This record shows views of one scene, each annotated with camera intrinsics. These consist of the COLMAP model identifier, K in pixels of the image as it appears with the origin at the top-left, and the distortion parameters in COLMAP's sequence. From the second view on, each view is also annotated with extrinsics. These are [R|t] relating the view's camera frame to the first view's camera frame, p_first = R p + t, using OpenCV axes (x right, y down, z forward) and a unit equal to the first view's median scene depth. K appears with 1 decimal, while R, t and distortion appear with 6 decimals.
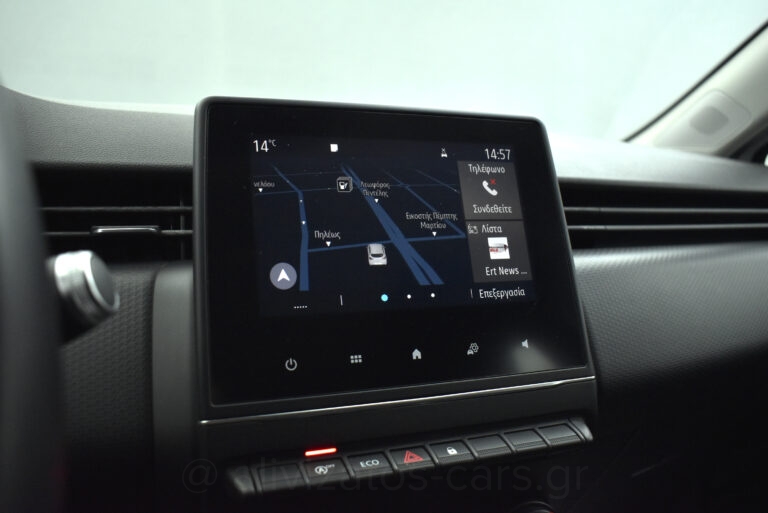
lens RADIAL K [[658.8, 0, 384.0], [0, 658.8, 256.5], [0, 0, 1]] dist [-0.085597, -0.000006]
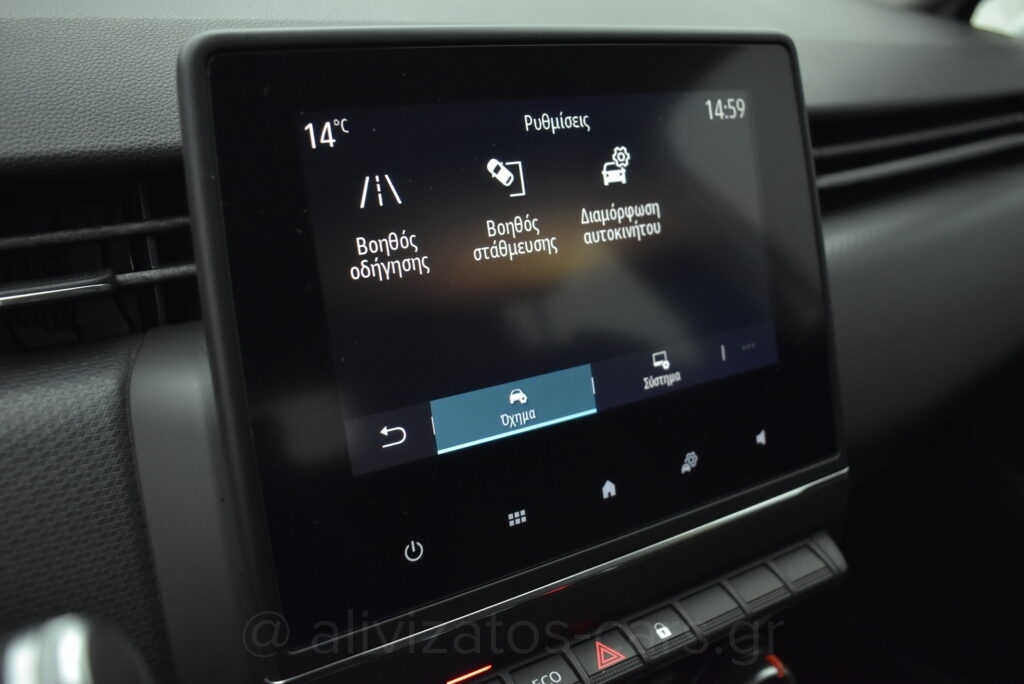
lens RADIAL K [[888.3, 0, 512.0], [0, 888.3, 342.0], [0, 0, 1]] dist [-0.096740, 0.016944]
pose [[0.984159, -0.051573, 0.169620, -0.165063], [-0.002769, 0.952165, 0.305572, -0.222282], [-0.177265, -0.301201, 0.936939, 0.303110]]
